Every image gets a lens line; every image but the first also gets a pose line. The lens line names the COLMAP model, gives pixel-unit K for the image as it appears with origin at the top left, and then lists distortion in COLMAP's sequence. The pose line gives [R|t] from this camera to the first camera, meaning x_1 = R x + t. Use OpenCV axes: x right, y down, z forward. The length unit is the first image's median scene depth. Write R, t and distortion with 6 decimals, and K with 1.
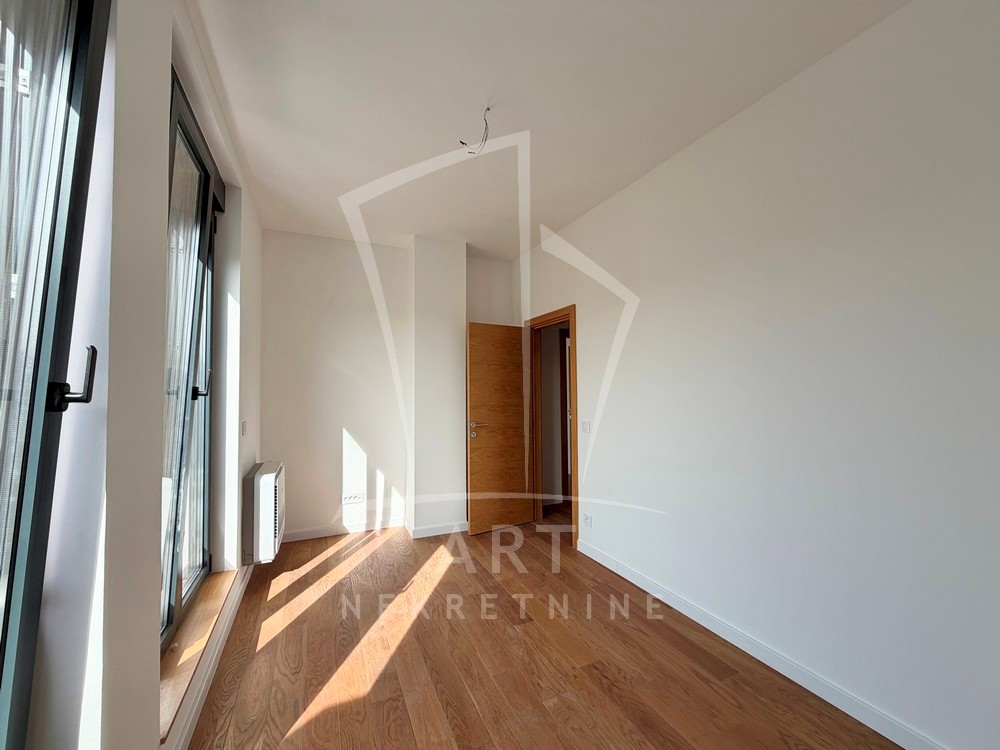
lens RADIAL K [[401.0, 0, 497.1], [0, 401.0, 378.3], [0, 0, 1]] dist [-0.000786, -0.000357]
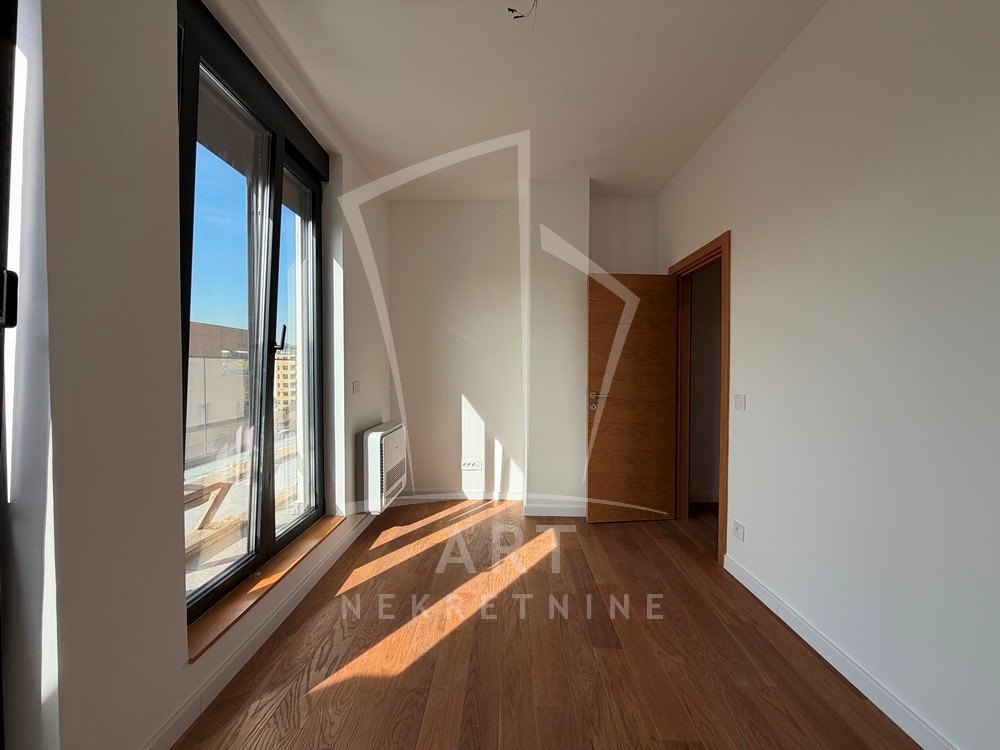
lens RADIAL K [[397.8, 0, 495.0], [0, 397.8, 376.9], [0, 0, 1]] dist [0.001027, 0.000050]
pose [[0.895308, 0.013168, -0.445253, 0.157714], [0.009282, 0.998794, 0.048202, 0.040721], [0.445351, -0.047289, 0.894106, 0.188667]]
